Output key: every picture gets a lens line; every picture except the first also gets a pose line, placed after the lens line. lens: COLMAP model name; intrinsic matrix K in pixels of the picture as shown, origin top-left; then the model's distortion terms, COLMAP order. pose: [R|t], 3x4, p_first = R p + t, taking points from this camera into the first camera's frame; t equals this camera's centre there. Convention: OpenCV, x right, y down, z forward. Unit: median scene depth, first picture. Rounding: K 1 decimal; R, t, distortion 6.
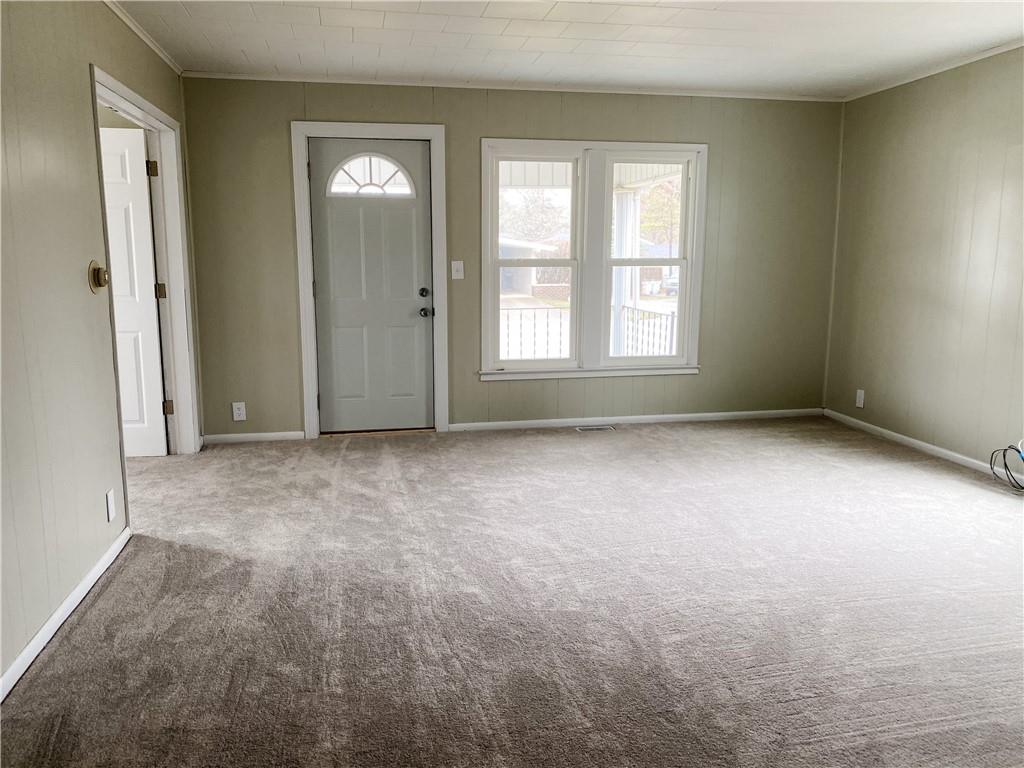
lens RADIAL K [[786.6, 0, 512.8], [0, 786.6, 372.3], [0, 0, 1]] dist [0.096503, -0.133530]
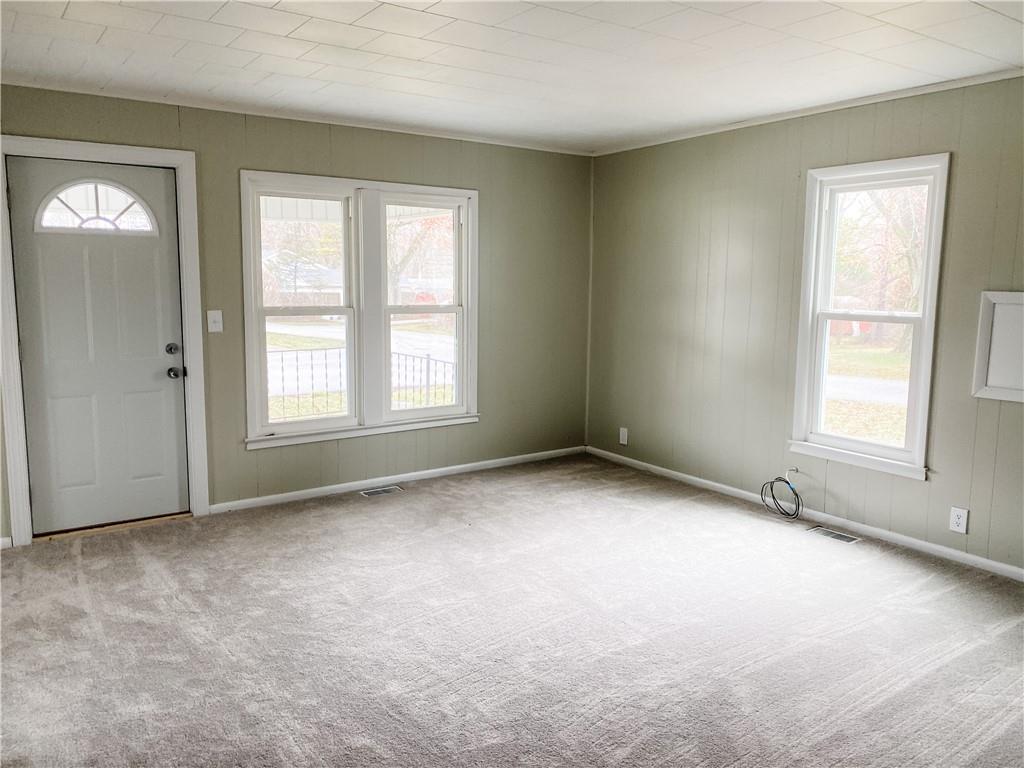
lens RADIAL K [[786.6, 0, 512.8], [0, 786.6, 372.3], [0, 0, 1]] dist [0.096503, -0.133530]
pose [[0.916332, -0.042818, 0.398123, -0.123039], [0.054222, 0.998377, -0.017423, -0.044702], [-0.396731, 0.037553, 0.917166, 0.098491]]
